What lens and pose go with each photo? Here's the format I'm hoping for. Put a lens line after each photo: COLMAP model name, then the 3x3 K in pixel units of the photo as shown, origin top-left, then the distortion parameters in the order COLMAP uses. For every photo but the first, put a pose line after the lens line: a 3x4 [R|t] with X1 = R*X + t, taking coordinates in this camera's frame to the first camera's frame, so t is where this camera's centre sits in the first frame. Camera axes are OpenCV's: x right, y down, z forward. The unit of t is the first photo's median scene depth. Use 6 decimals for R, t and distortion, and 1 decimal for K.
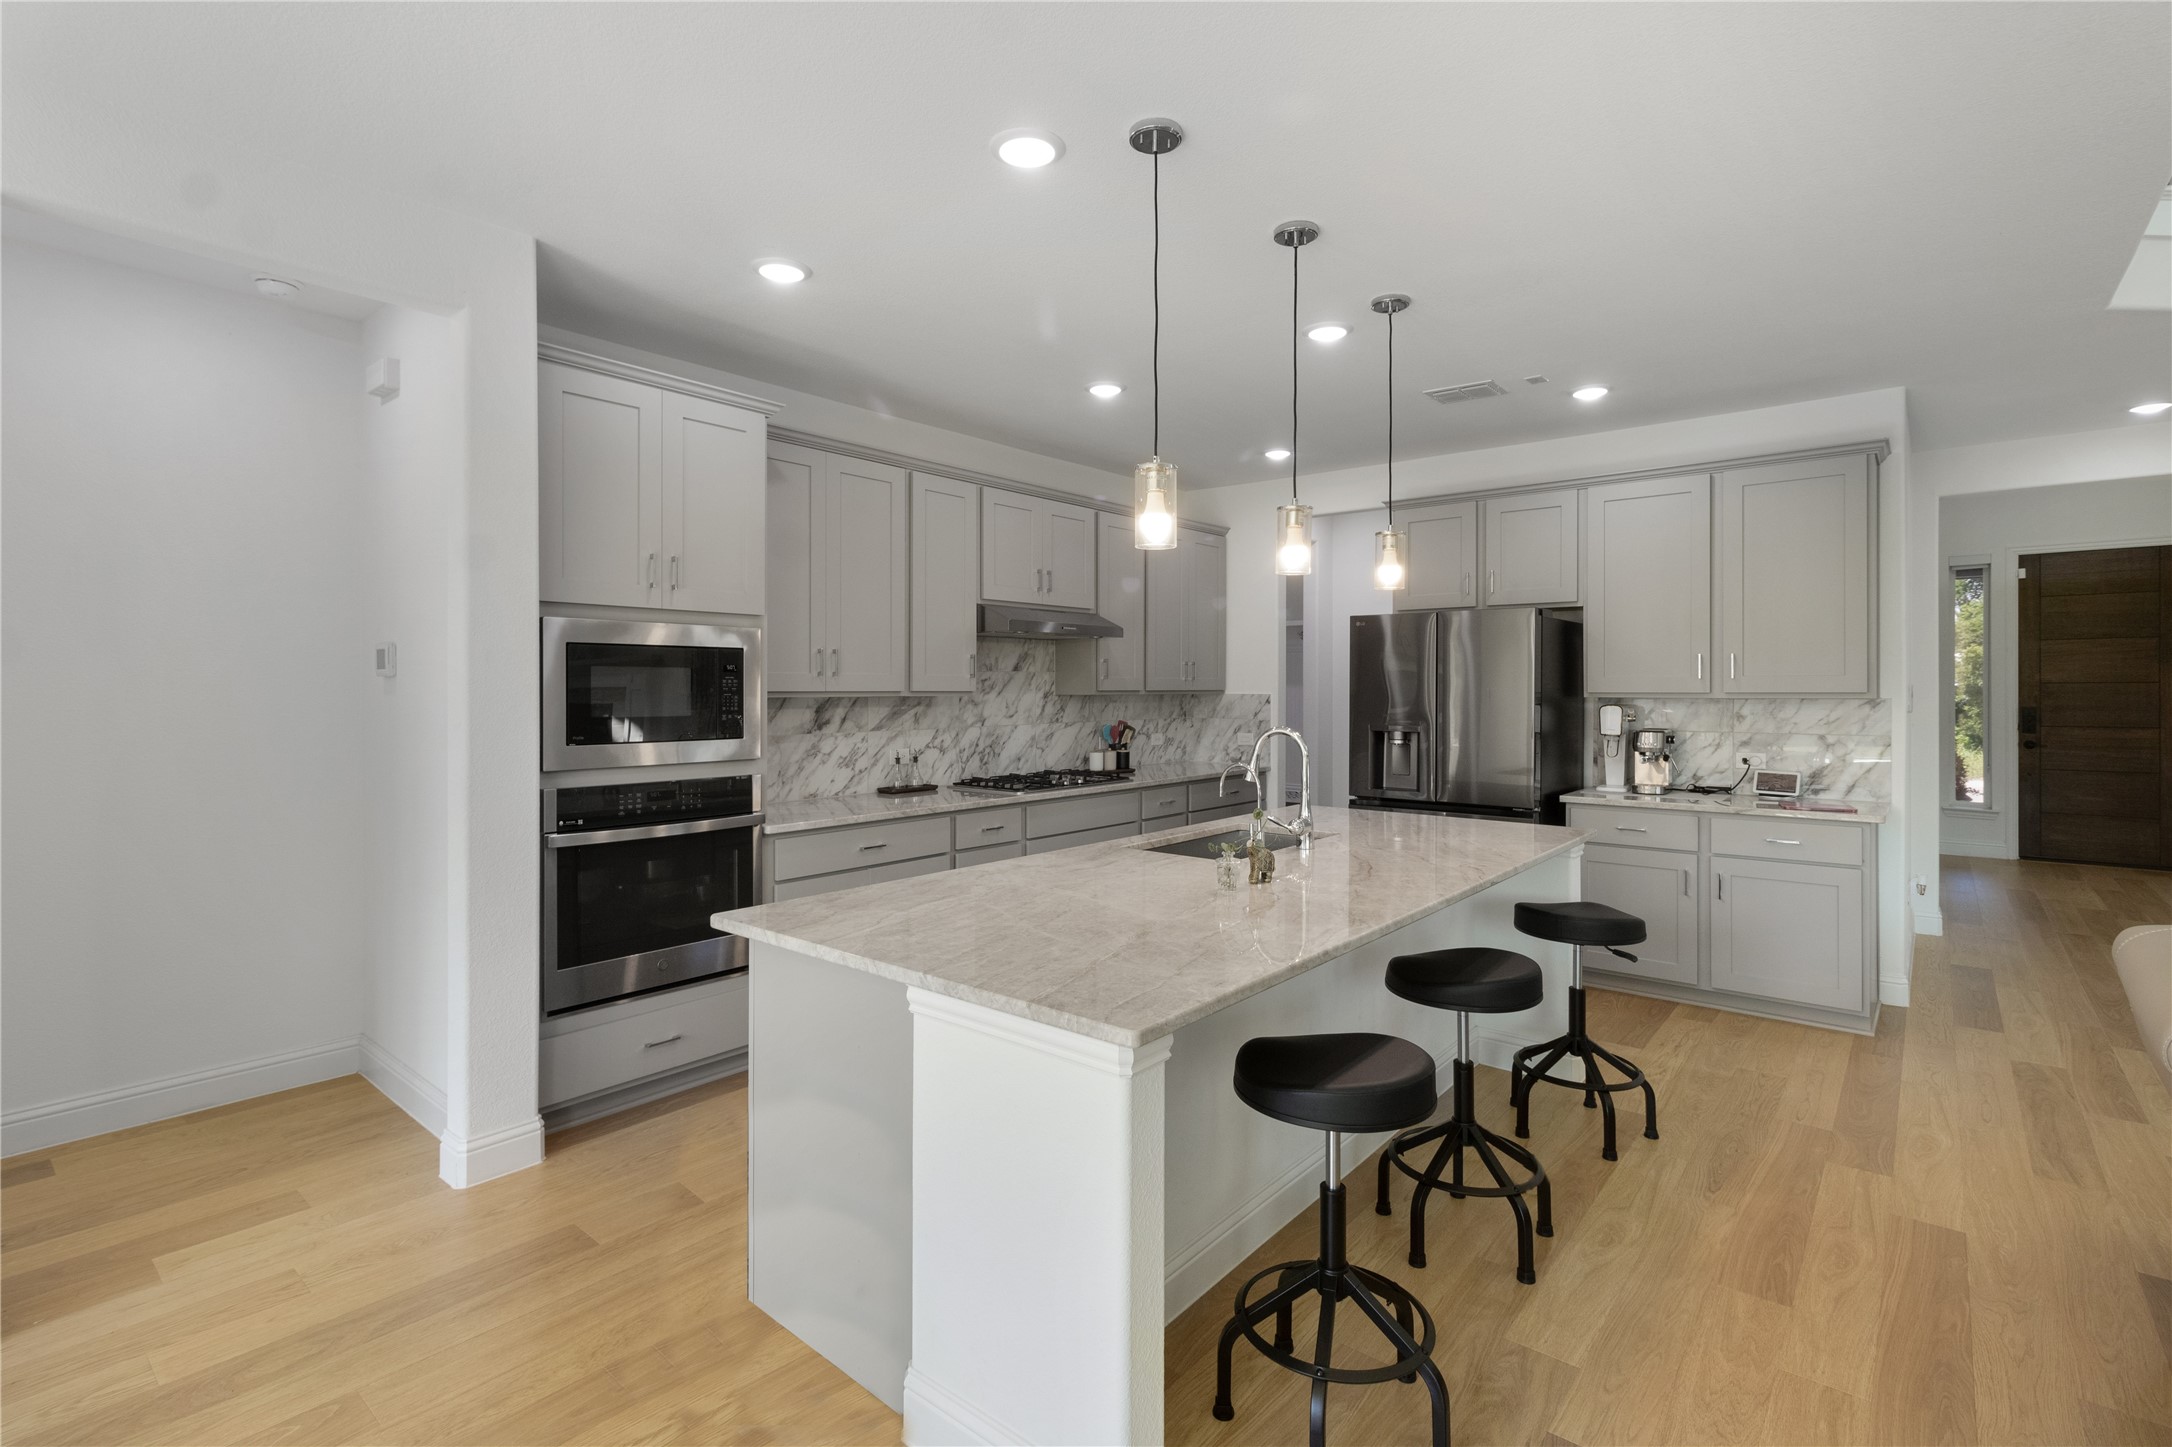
lens RADIAL K [[1020.0, 0, 1087.5], [0, 1020.0, 696.6], [0, 0, 1]] dist [0.000130, -0.000057]
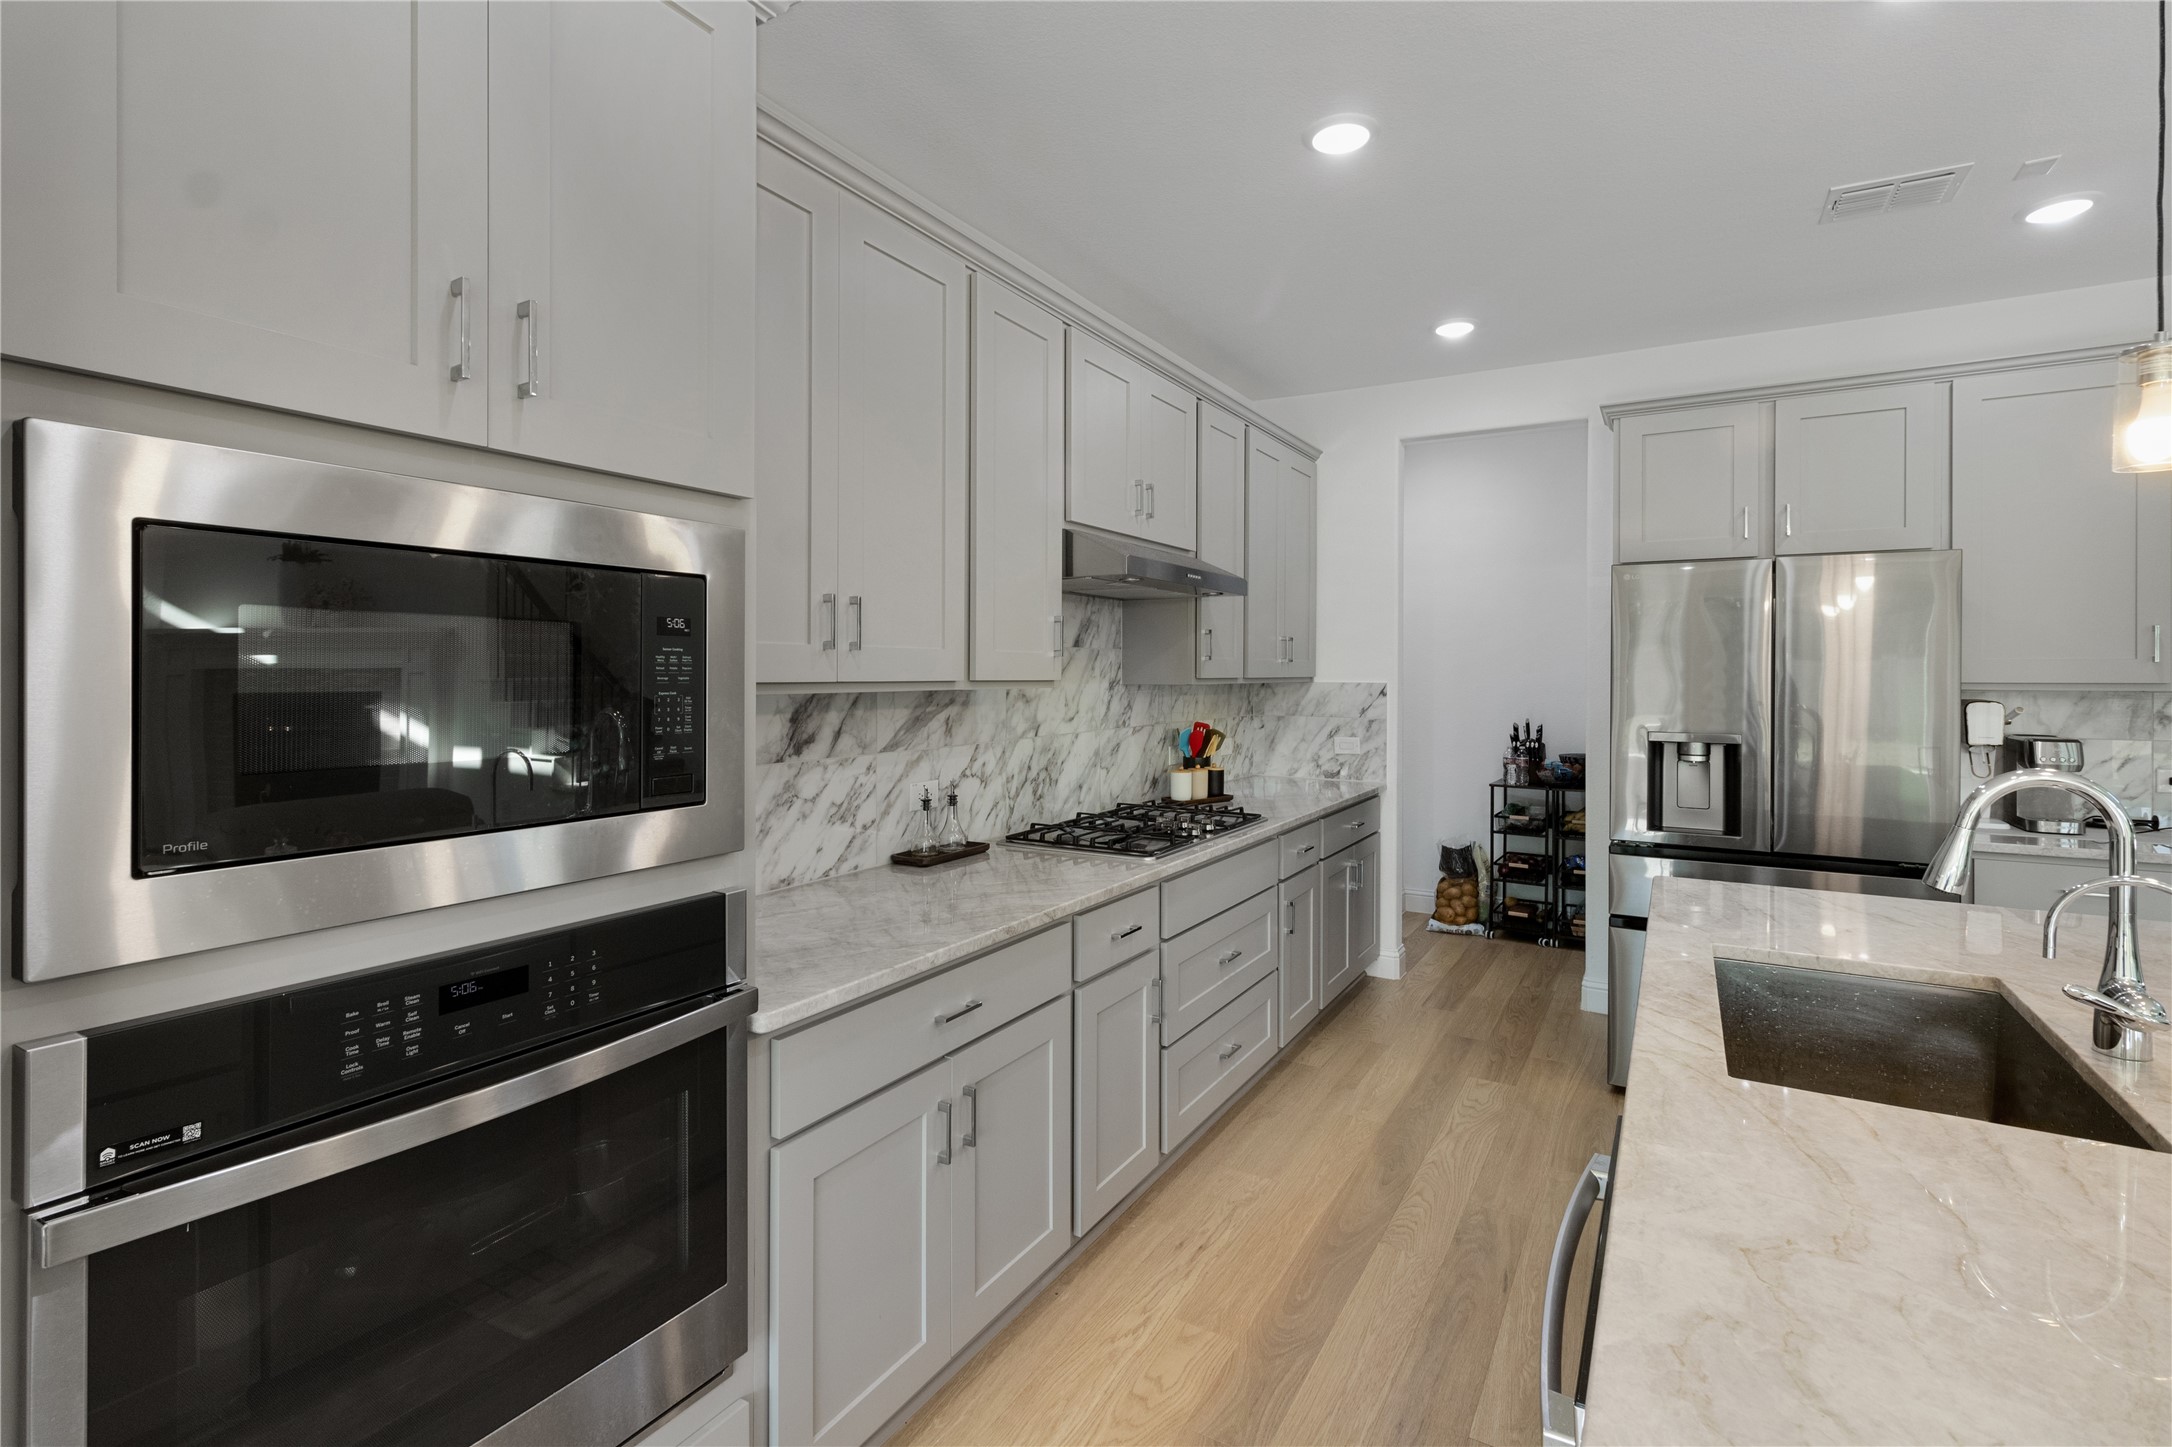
lens RADIAL K [[1021.7, 0, 1082.3], [0, 1021.7, 679.8], [0, 0, 1]] dist [0.003220, 0.000404]
pose [[0.987981, 0.001316, 0.154569, -0.184895], [-0.001263, 0.999999, -0.000443, -0.005226], [-0.154570, 0.000243, 0.987982, 0.426382]]
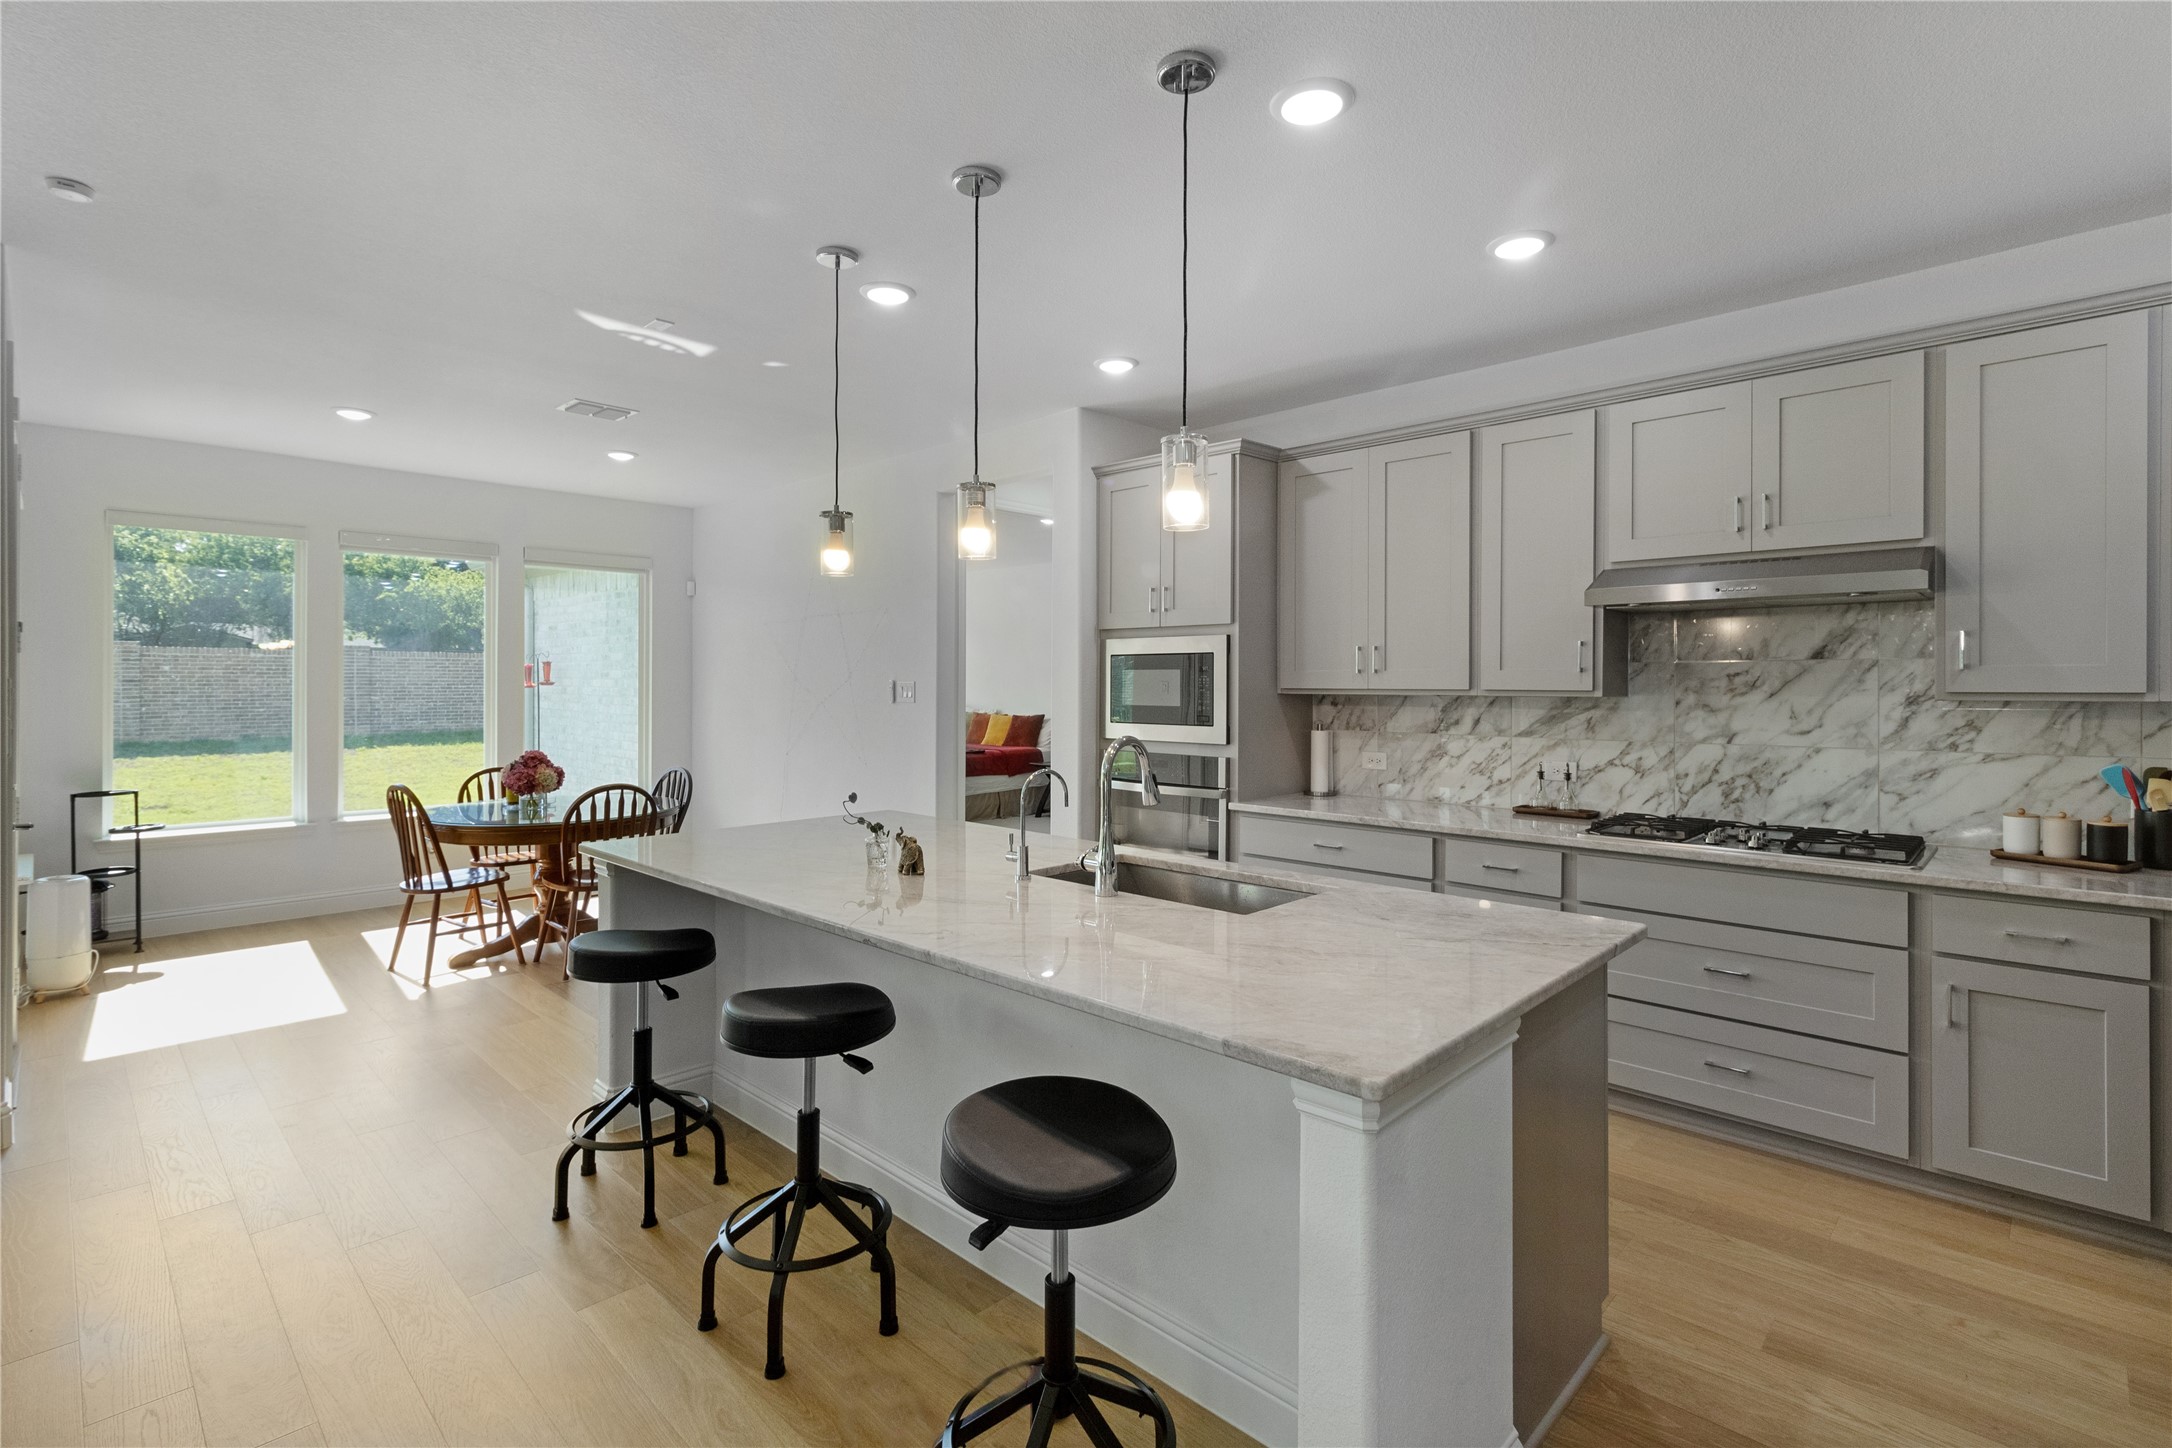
lens RADIAL K [[1020.0, 0, 1087.5], [0, 1020.0, 697.1], [0, 0, 1]] dist [0.000130, -0.000057]
pose [[-0.079264, 0.015177, -0.996738, 0.644209], [-0.009478, 0.999827, 0.015978, -0.008938], [0.996809, 0.010714, -0.079107, 0.690560]]
